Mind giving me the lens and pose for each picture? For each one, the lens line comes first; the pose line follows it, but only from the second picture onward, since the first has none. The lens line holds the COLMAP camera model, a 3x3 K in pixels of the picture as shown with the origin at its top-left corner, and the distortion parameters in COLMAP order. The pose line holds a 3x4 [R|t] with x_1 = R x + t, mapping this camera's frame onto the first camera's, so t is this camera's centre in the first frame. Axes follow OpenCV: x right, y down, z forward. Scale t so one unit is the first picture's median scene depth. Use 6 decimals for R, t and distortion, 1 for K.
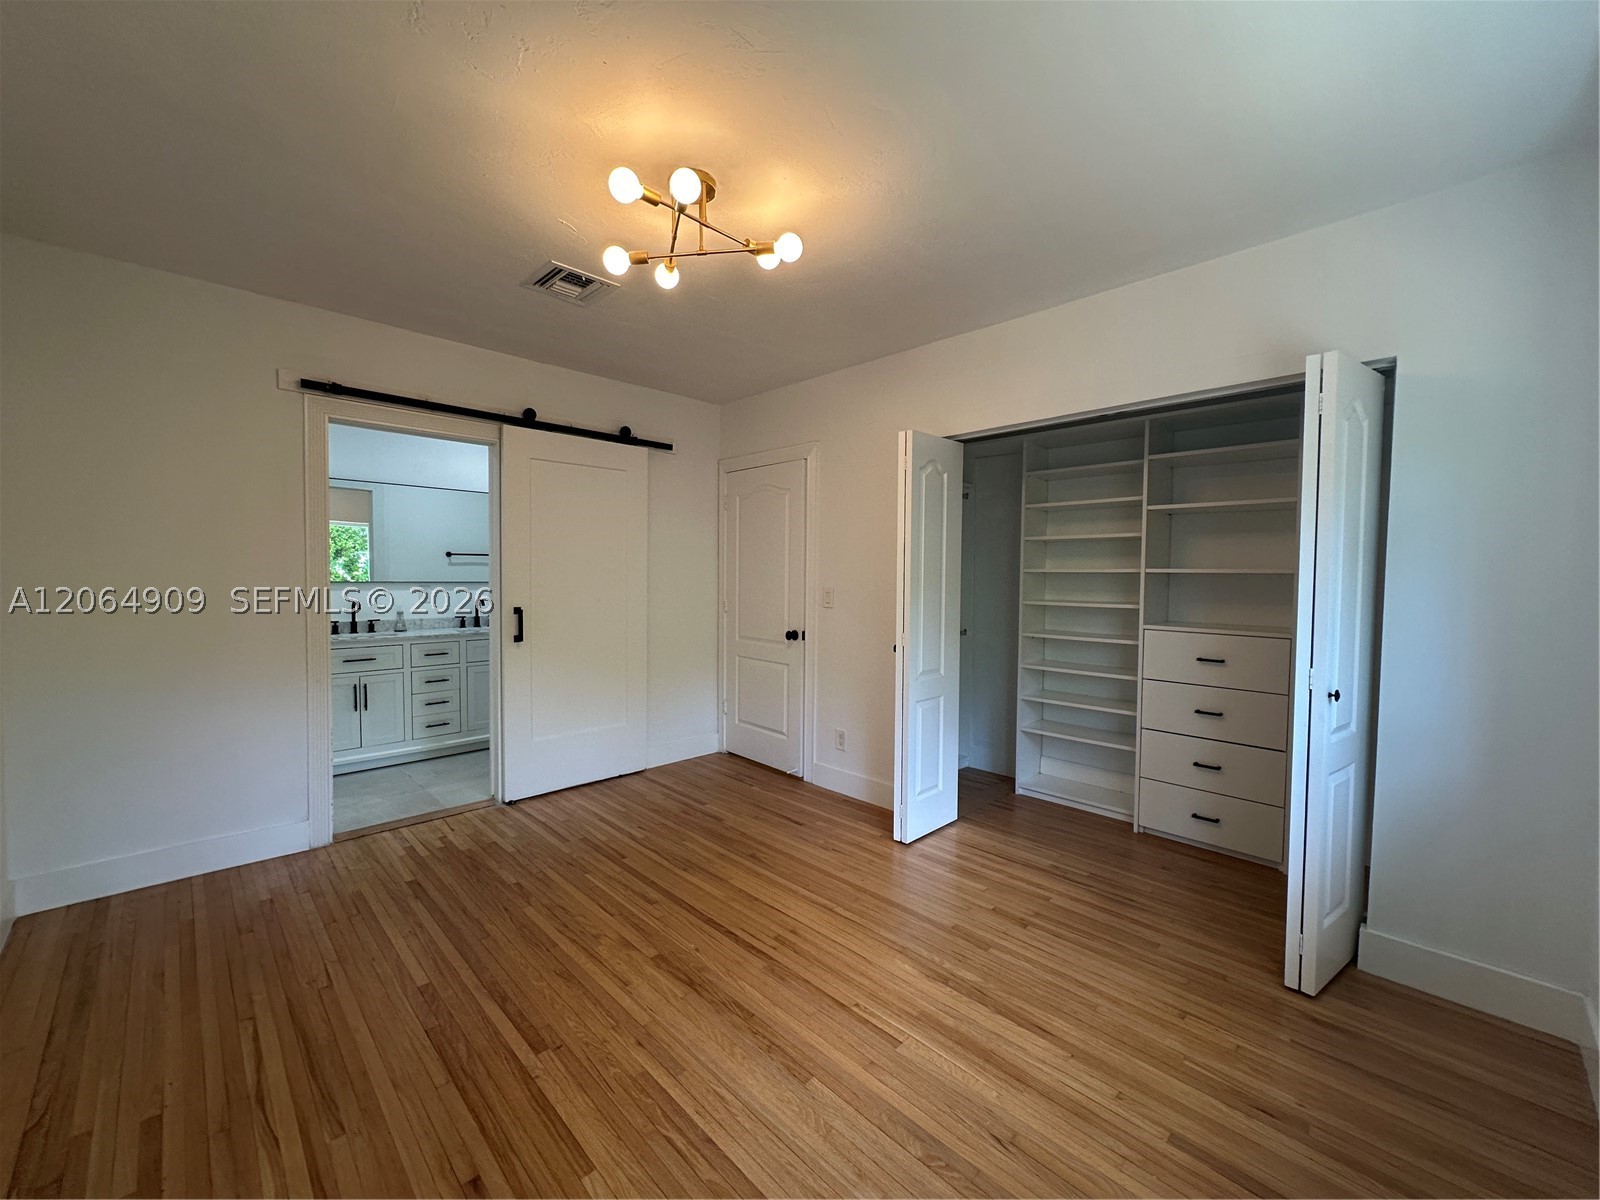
lens RADIAL K [[638.6, 0, 800.0], [0, 638.6, 600.0], [0, 0, 1]] dist [-0.000926, 0.000489]
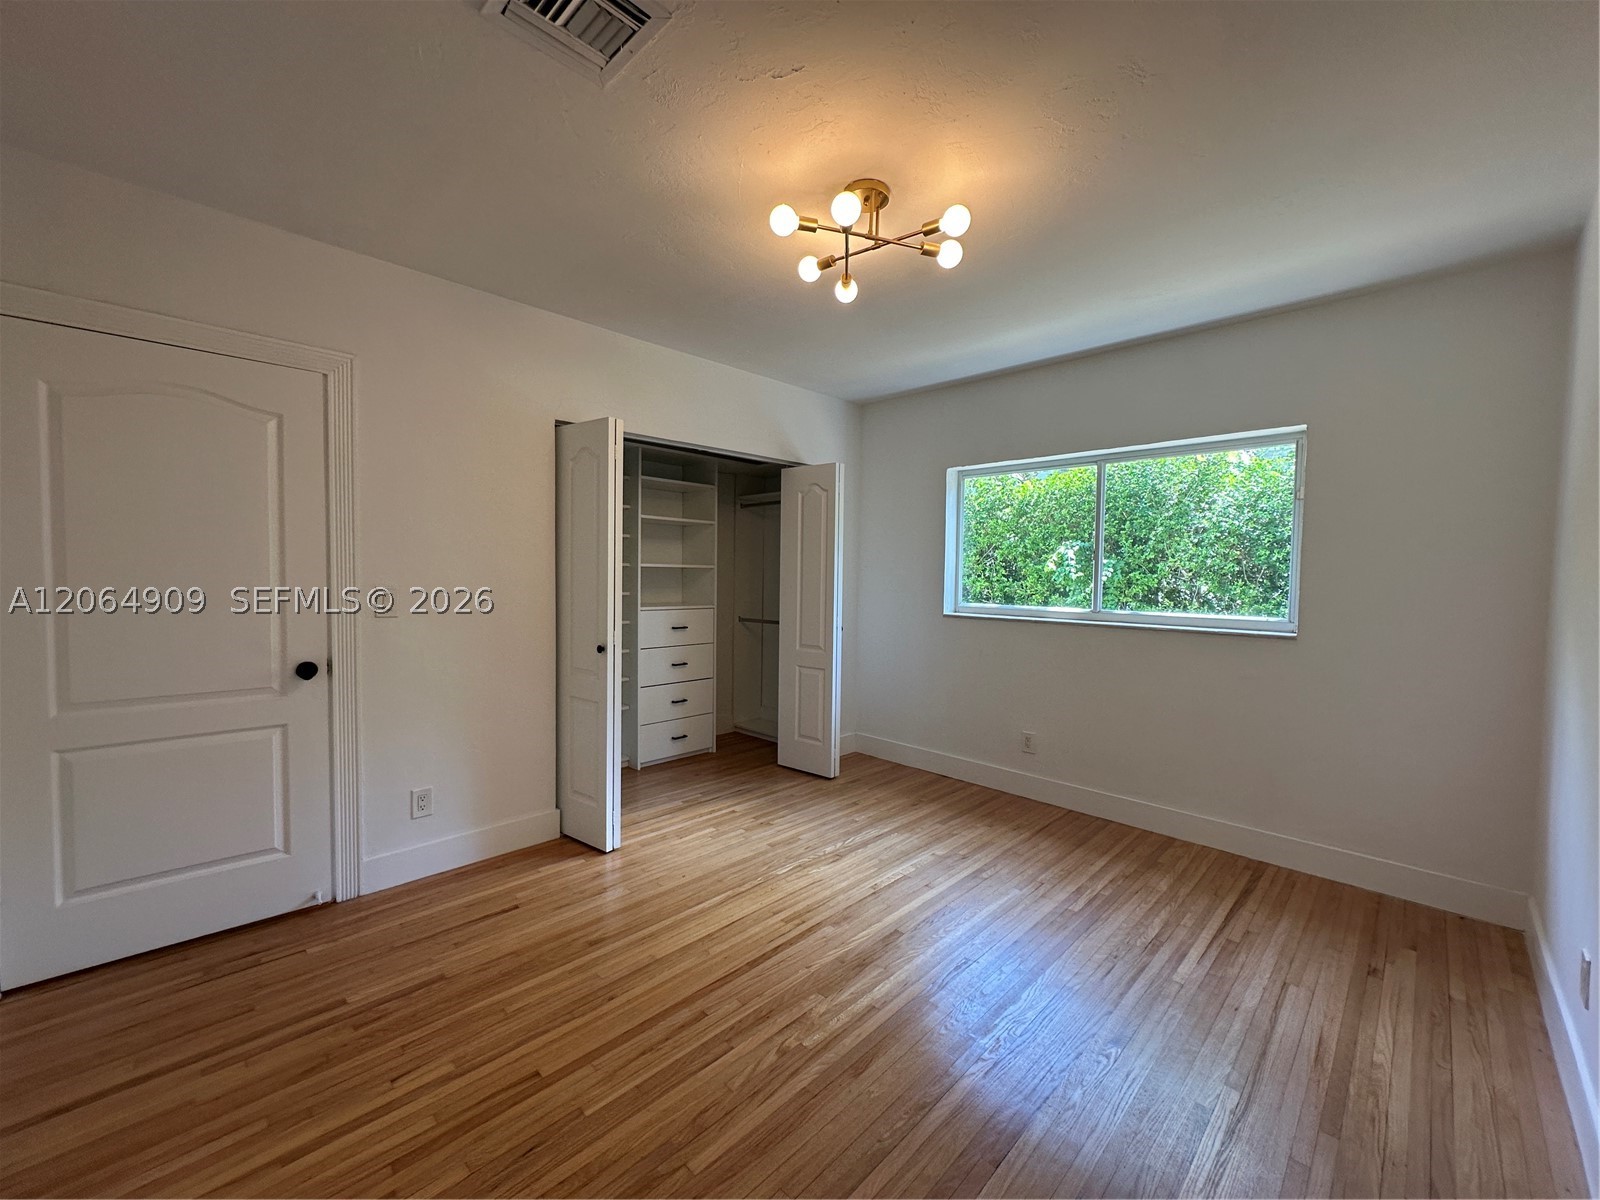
lens RADIAL K [[638.6, 0, 800.0], [0, 638.6, 600.0], [0, 0, 1]] dist [-0.000926, 0.000489]
pose [[-0.013210, -0.054183, 0.998444, -0.820703], [0.024808, 0.998206, 0.054499, -0.041179], [-0.999605, 0.025489, -0.011842, 0.761472]]
